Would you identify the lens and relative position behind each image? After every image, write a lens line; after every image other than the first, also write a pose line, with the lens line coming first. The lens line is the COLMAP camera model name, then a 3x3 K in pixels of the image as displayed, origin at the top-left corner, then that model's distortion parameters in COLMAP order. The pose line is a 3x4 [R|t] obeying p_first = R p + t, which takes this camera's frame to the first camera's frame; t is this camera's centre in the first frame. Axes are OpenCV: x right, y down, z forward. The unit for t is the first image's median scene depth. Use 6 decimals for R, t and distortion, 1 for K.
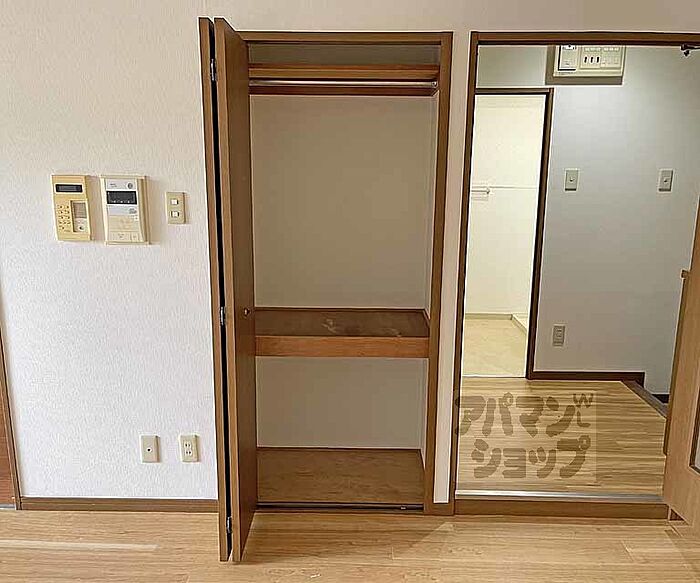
lens RADIAL K [[578.4, 0, 350.0], [0, 578.4, 291.5], [0, 0, 1]] dist [0.040263, -0.002119]
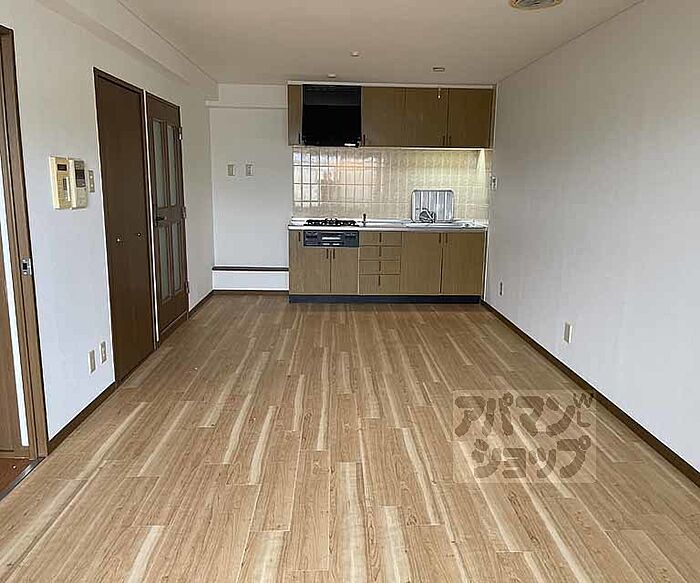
lens RADIAL K [[578.4, 0, 350.0], [0, 578.4, 291.5], [0, 0, 1]] dist [0.040263, -0.002119]
pose [[-0.065460, -0.199467, 0.977716, -1.812538], [0.182157, 0.960964, 0.208245, -0.065141], [-0.981088, 0.191730, -0.026571, 0.451057]]
